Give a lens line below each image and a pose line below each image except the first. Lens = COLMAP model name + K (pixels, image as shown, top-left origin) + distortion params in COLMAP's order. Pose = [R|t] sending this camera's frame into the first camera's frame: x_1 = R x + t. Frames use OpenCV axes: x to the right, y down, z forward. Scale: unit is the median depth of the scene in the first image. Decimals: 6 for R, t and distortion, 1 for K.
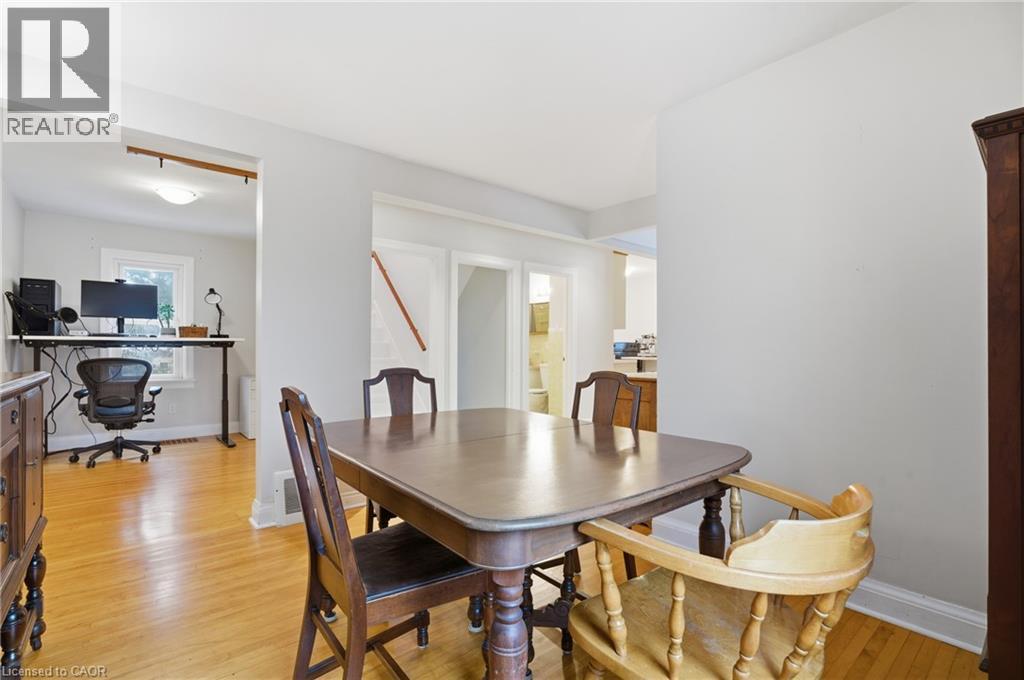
lens RADIAL K [[467.9, 0, 510.5], [0, 467.9, 351.8], [0, 0, 1]] dist [-0.000676, -0.000139]
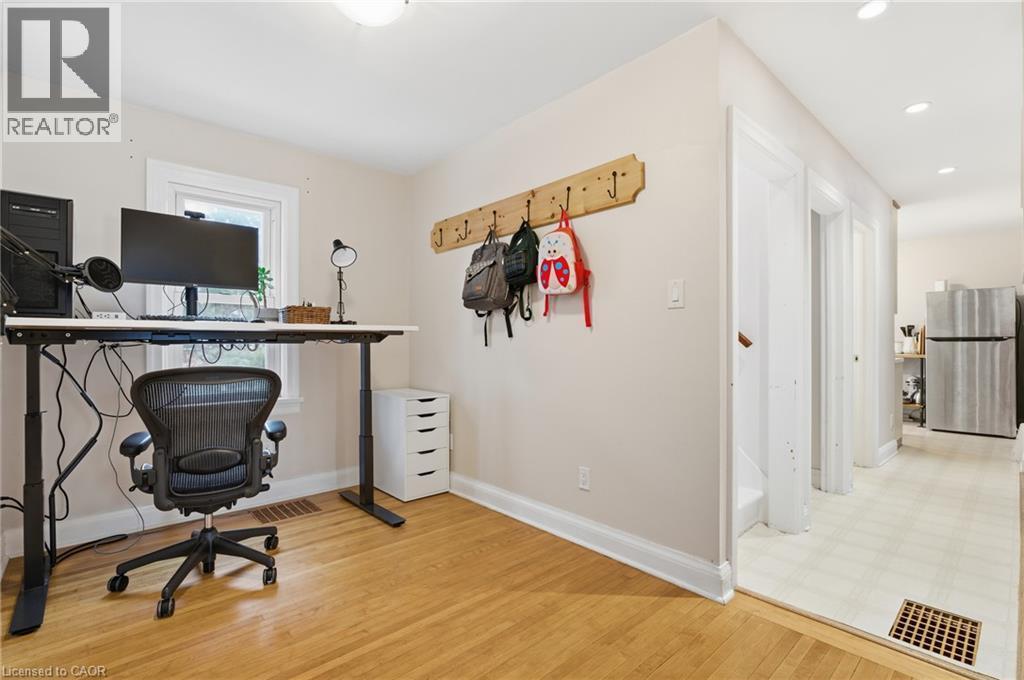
lens RADIAL K [[470.2, 0, 512.0], [0, 470.2, 340.0], [0, 0, 1]] dist [-0.000264, -0.000263]
pose [[0.998119, -0.005147, 0.061098, -0.544298], [0.006003, 0.999886, -0.013836, -0.004067], [-0.061020, 0.014177, 0.998036, 0.486832]]
